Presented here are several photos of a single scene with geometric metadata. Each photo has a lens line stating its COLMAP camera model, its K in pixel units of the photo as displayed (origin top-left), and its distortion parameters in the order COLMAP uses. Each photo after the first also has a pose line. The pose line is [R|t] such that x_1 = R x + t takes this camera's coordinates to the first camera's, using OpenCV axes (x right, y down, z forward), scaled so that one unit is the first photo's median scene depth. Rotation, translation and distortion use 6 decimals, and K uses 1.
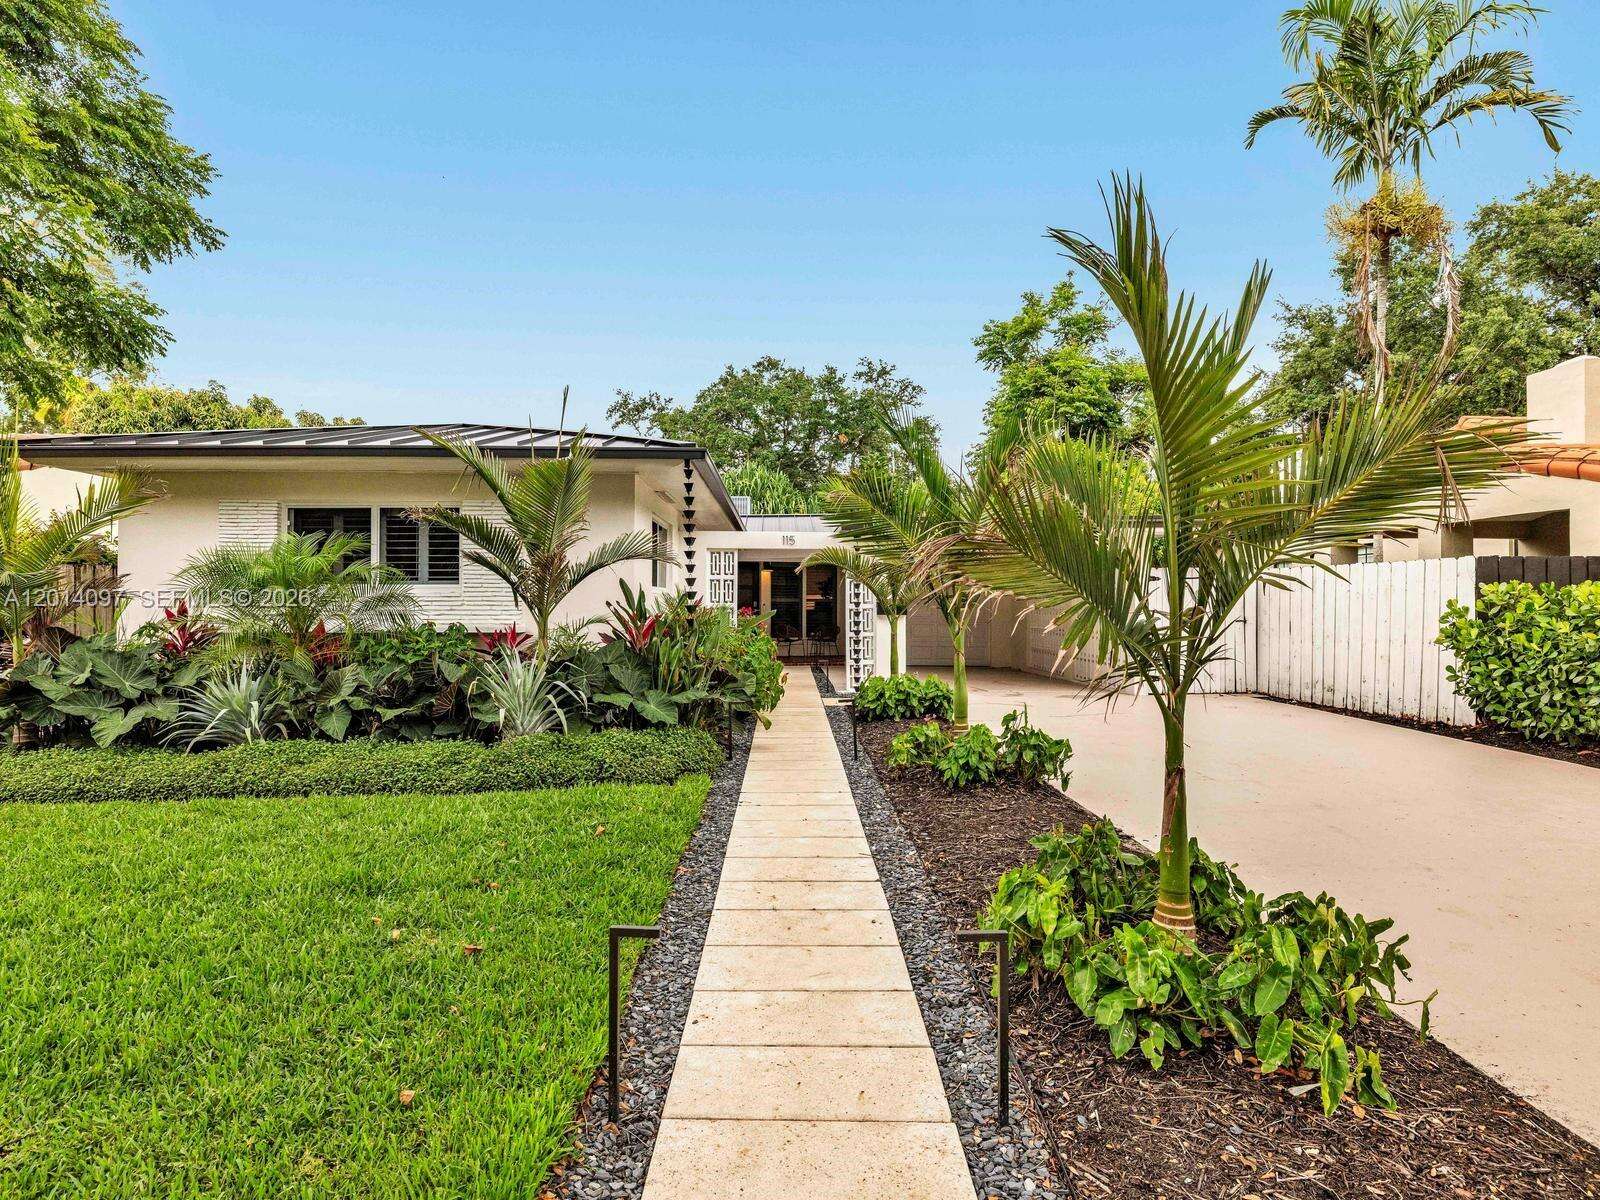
lens RADIAL K [[914.0, 0, 800.0], [0, 914.0, 600.0], [0, 0, 1]] dist [0.013111, -0.000870]
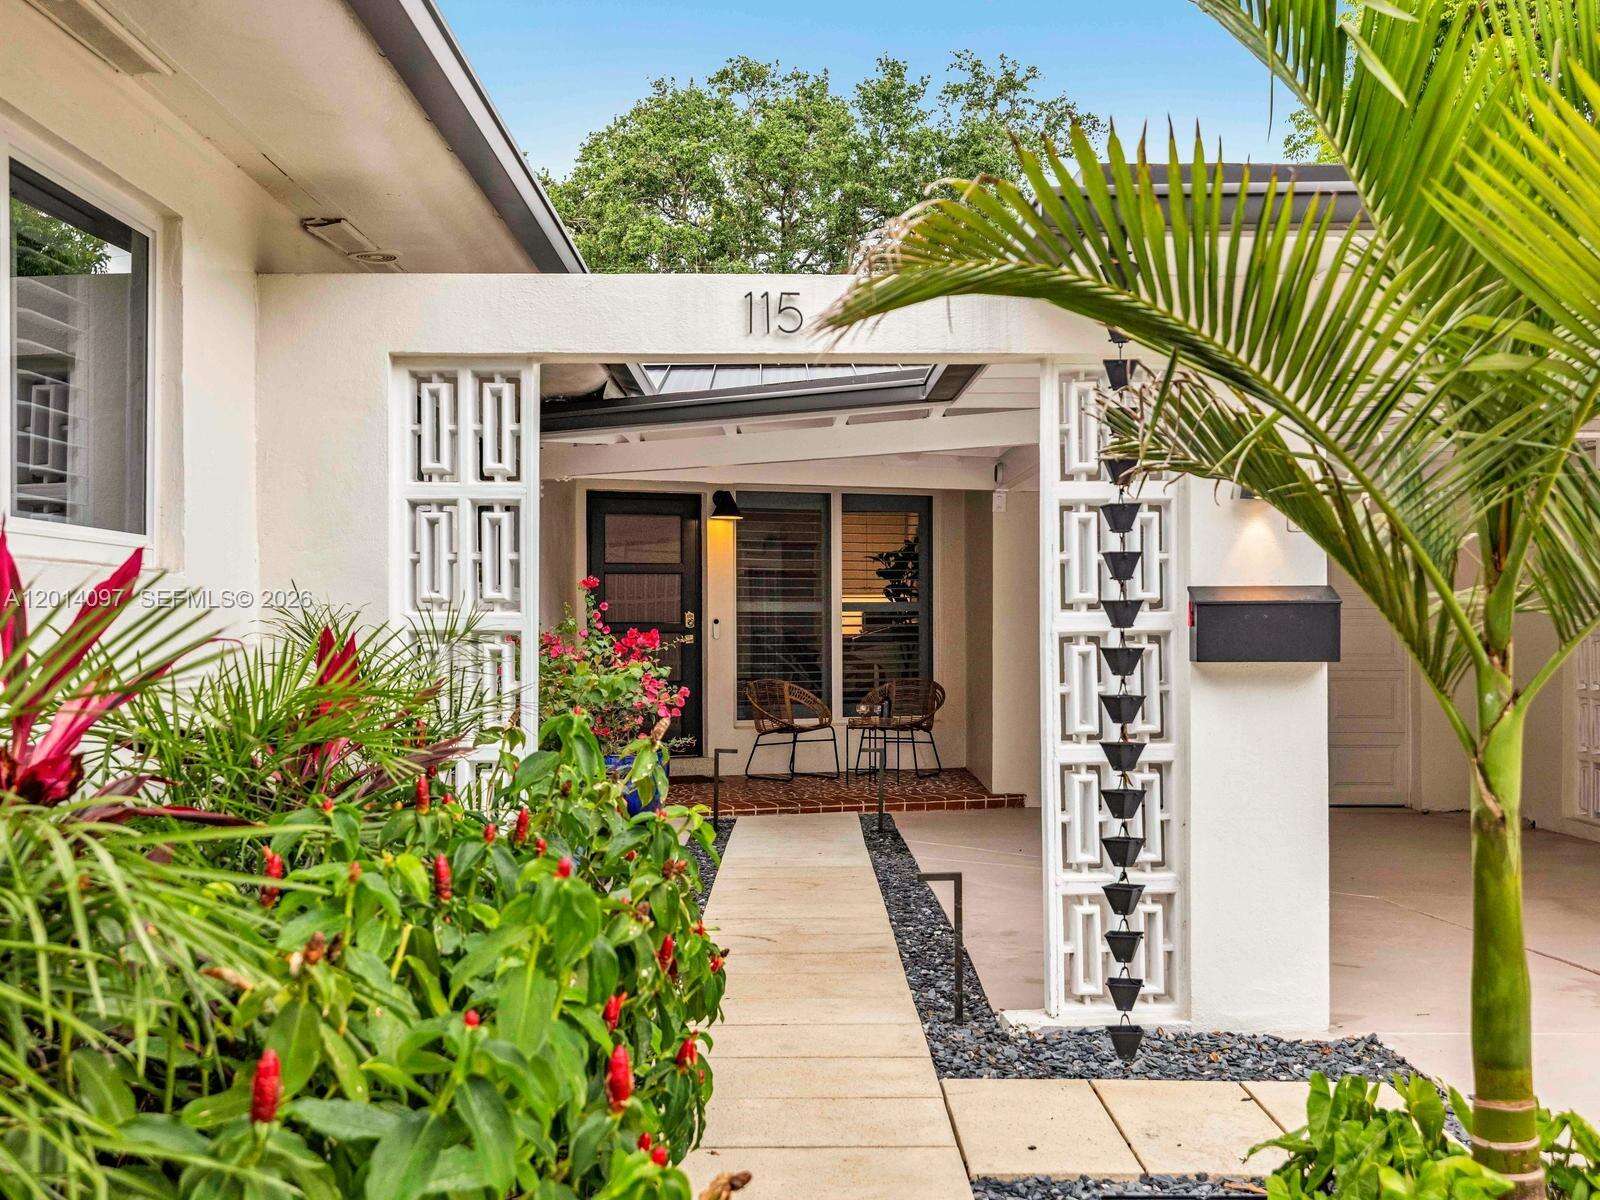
lens RADIAL K [[1767.8, 0, 800.0], [0, 1767.8, 600.0], [0, 0, 1]] dist [0.005575, 0.006024]
pose [[0.999910, -0.007603, -0.011026, -0.002368], [0.007517, 0.999941, -0.007814, 0.004557], [0.011084, 0.007730, 0.999909, 0.584813]]
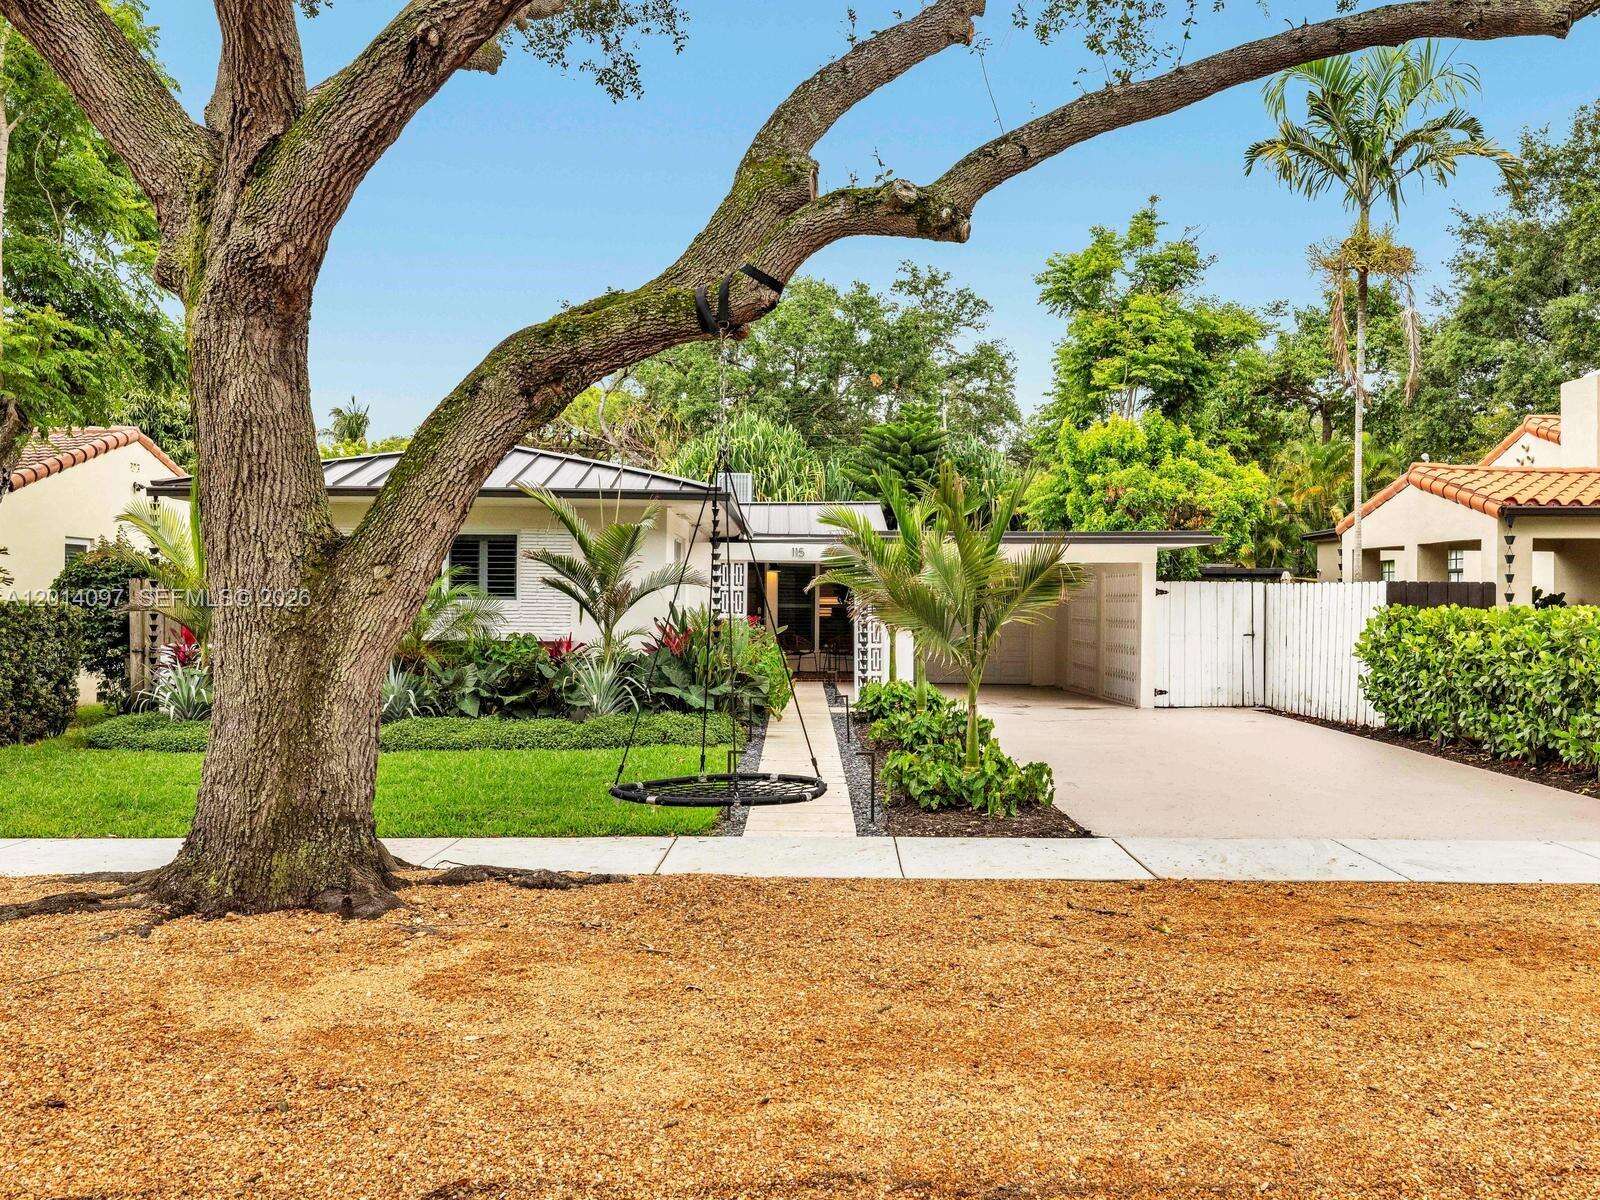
lens RADIAL K [[1502.1, 0, 800.0], [0, 1502.1, 600.0], [0, 0, 1]] dist [0.051669, 0.009412]
pose [[0.999896, 0.006035, -0.013099, 0.011931], [-0.005961, 0.999966, 0.005635, -0.021749], [0.013133, -0.005556, 0.999898, -0.664434]]
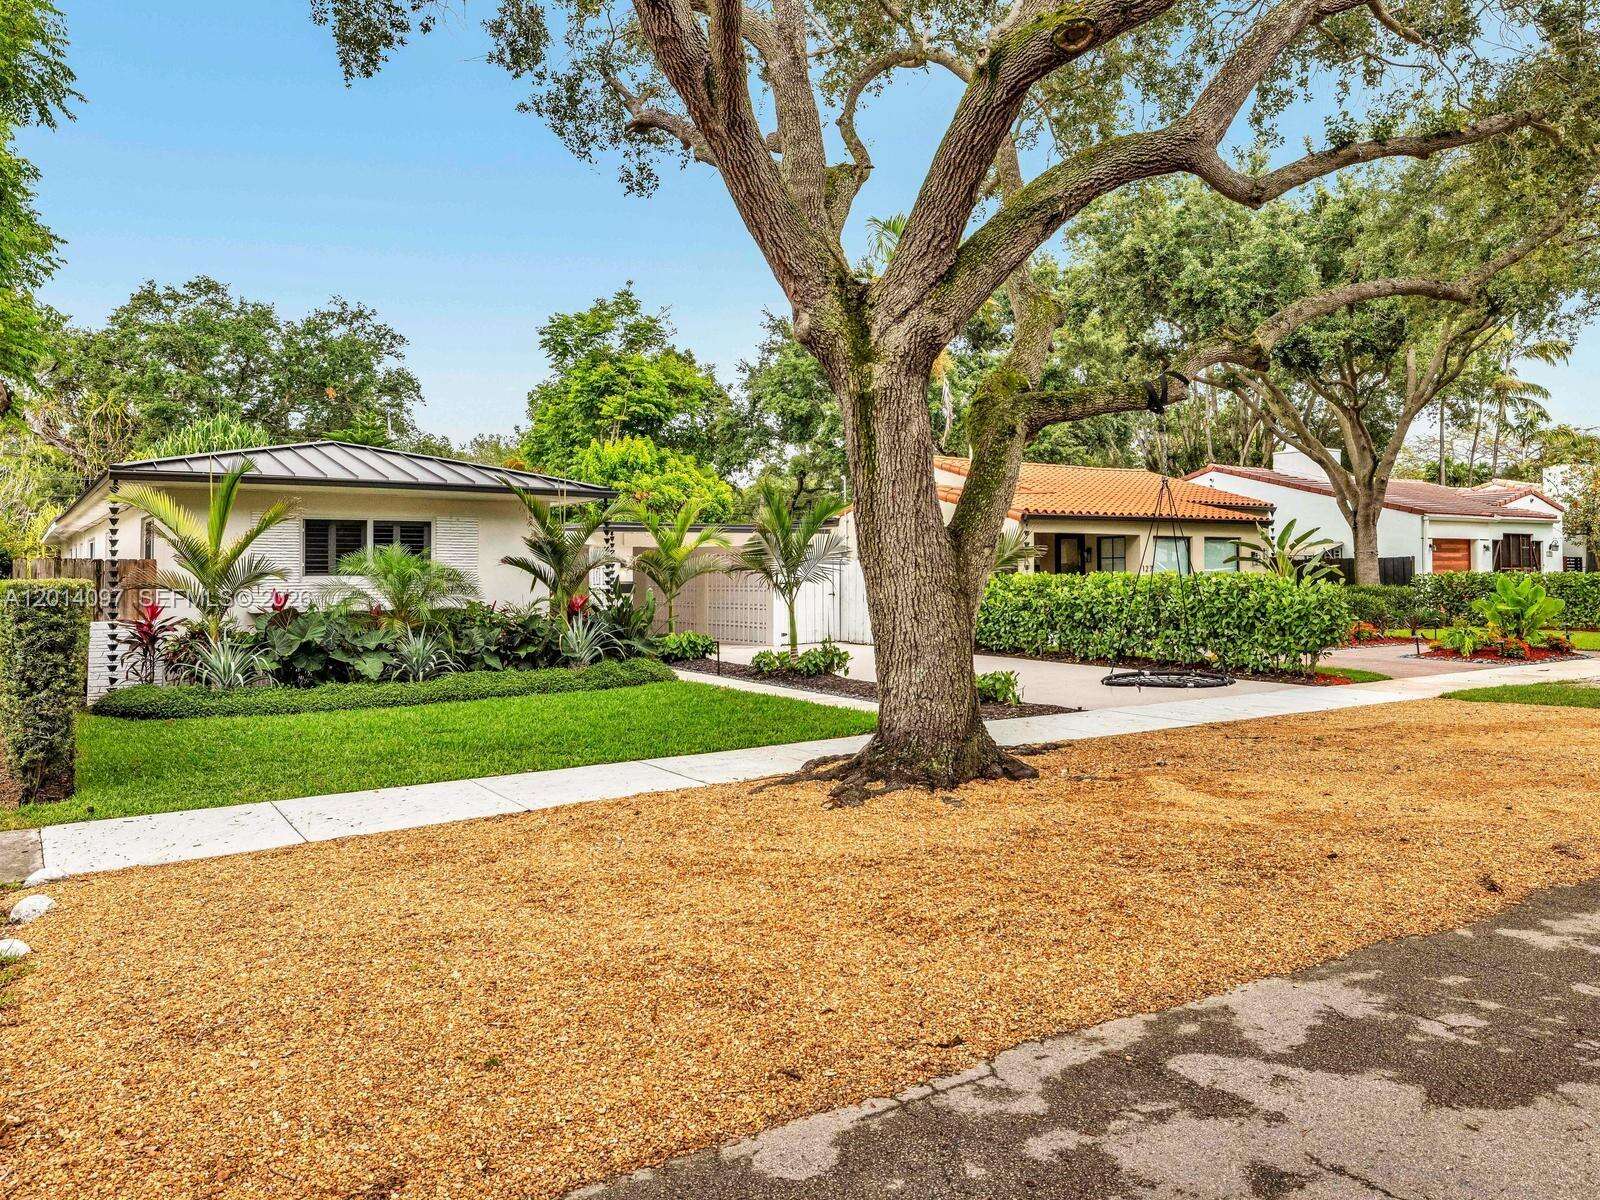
lens RADIAL K [[1165.4, 0, 800.0], [0, 1165.4, 600.0], [0, 0, 1]] dist [-0.037550, -0.000411]
pose [[0.832211, -0.015208, 0.554251, -0.640450], [0.001044, 0.999665, 0.025863, -0.018117], [-0.554458, -0.020945, 0.831948, -0.583120]]
